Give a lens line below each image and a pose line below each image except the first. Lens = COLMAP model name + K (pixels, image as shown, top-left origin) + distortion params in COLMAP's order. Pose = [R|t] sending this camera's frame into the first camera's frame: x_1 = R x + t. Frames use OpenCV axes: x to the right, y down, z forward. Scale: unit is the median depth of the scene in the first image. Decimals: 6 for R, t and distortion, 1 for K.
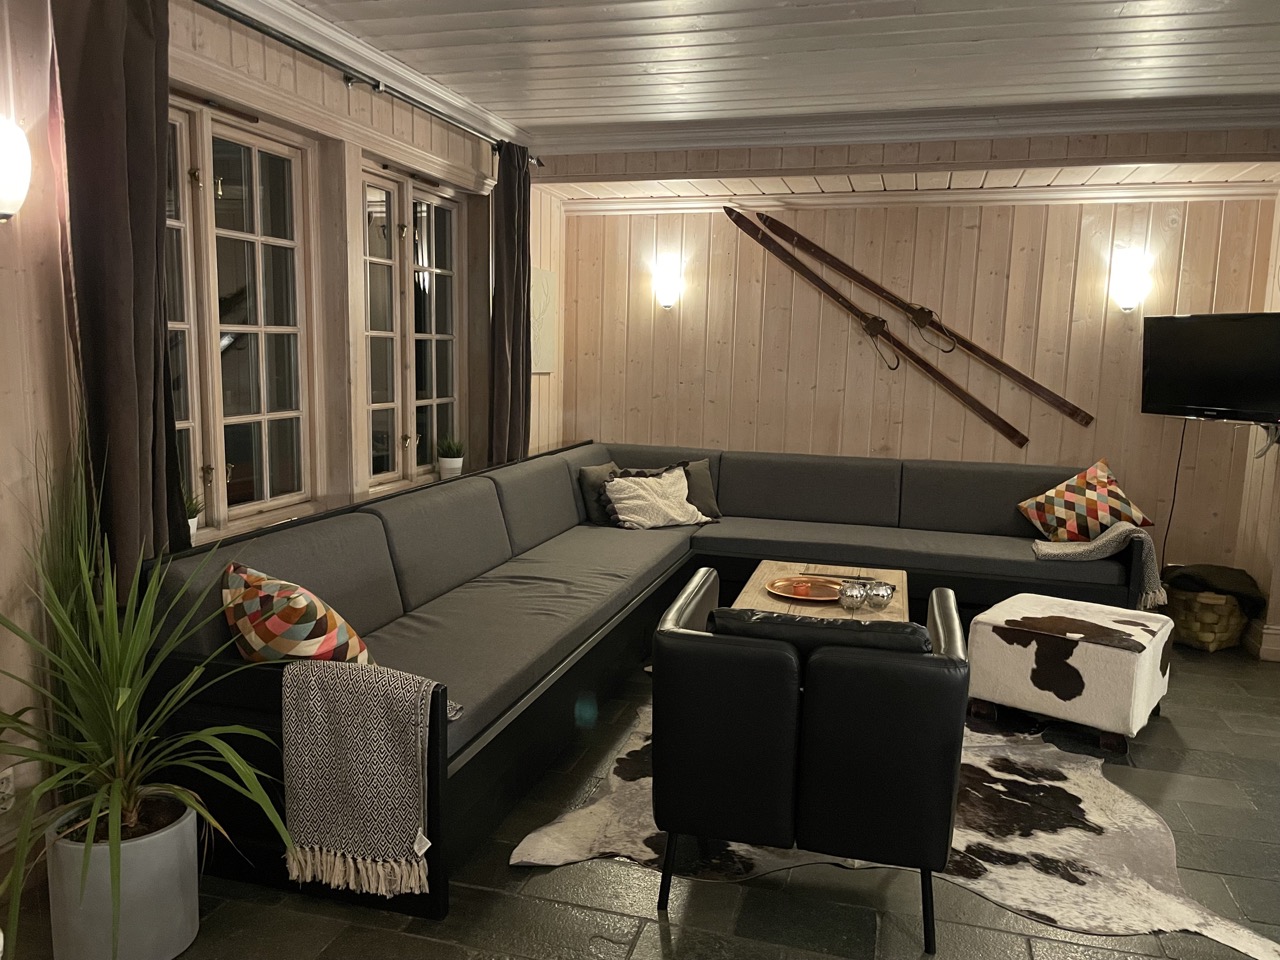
lens RADIAL K [[965.7, 0, 635.2], [0, 965.7, 485.7], [0, 0, 1]] dist [0.084807, -0.120442]
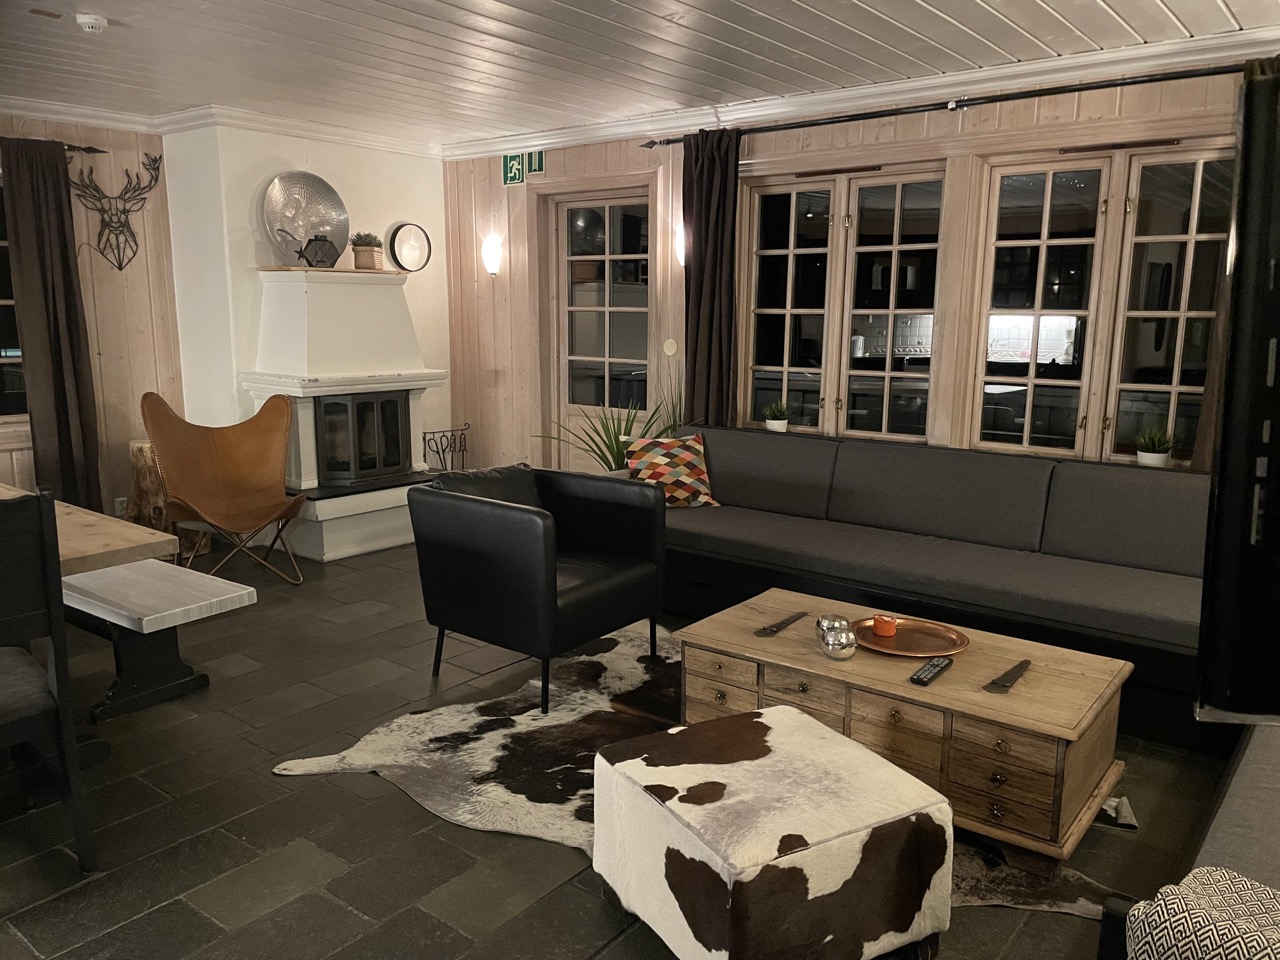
lens RADIAL K [[978.7, 0, 639.1], [0, 978.7, 519.8], [0, 0, 1]] dist [0.008998, -0.048981]
pose [[-0.385010, 0.162650, -0.908467, 1.354840], [-0.153328, 0.959396, 0.236748, -0.185802], [0.910087, 0.230444, -0.344438, 1.511861]]
